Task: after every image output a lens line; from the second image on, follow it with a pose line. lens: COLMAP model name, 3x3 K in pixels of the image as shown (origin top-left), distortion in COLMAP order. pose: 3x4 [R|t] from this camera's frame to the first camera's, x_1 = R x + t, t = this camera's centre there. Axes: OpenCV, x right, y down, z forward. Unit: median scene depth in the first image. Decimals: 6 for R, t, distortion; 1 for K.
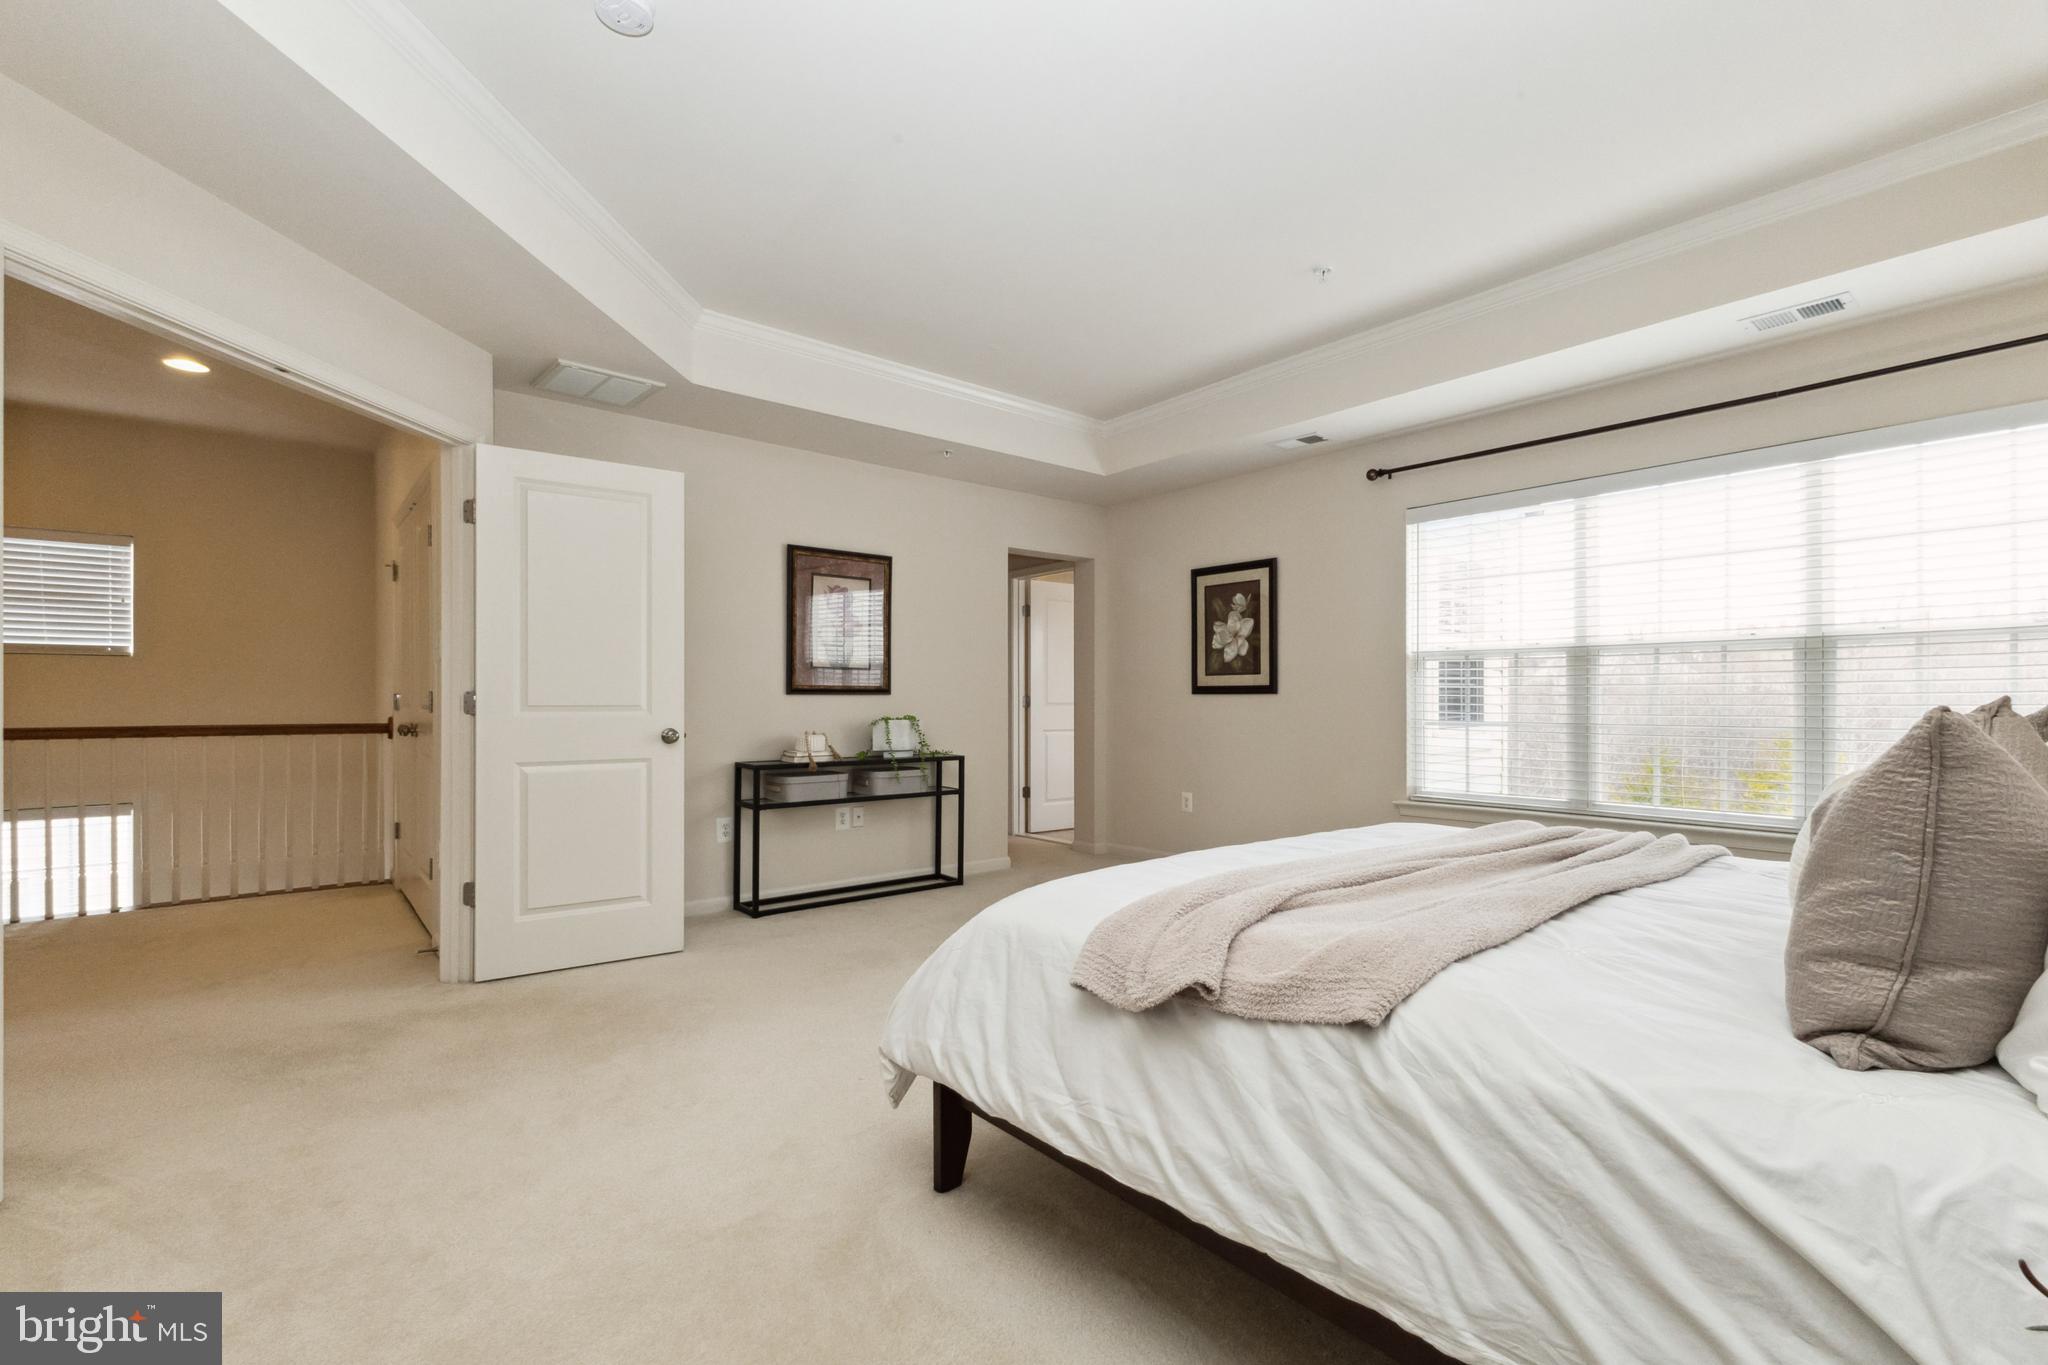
lens RADIAL K [[900.1, 0, 1021.0], [0, 900.1, 692.7], [0, 0, 1]] dist [0.011966, -0.002543]
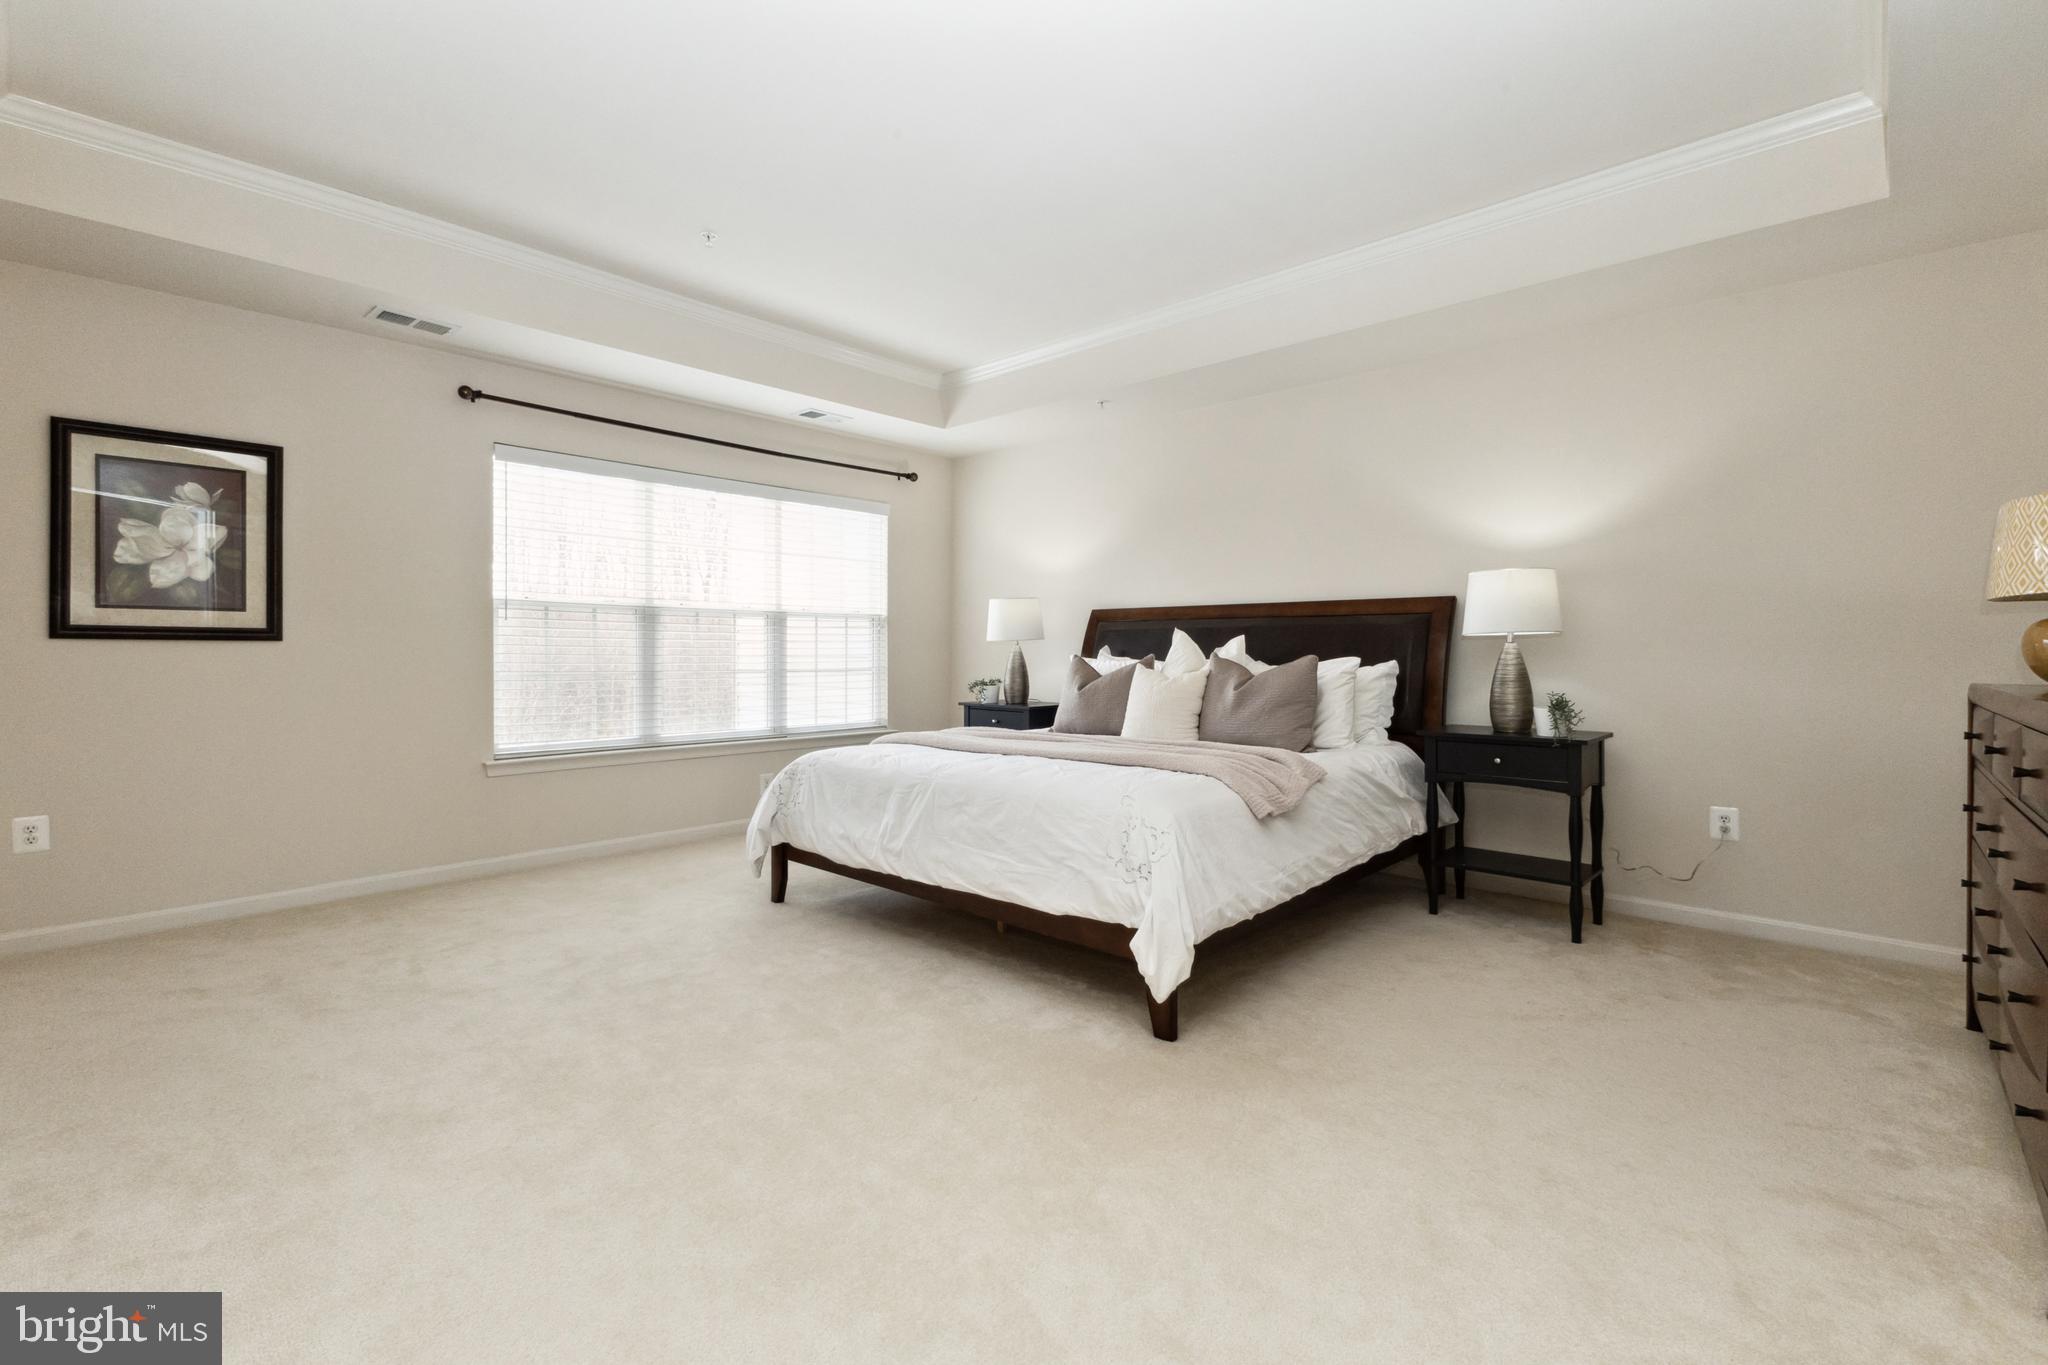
lens RADIAL K [[900.1, 0, 1025.4], [0, 900.1, 664.5], [0, 0, 1]] dist [0.011966, -0.002543]
pose [[-0.139306, -0.012334, 0.990173, -0.461322], [-0.009242, 0.999895, 0.011155, 0.005753], [-0.990206, -0.007597, -0.139406, 0.486222]]
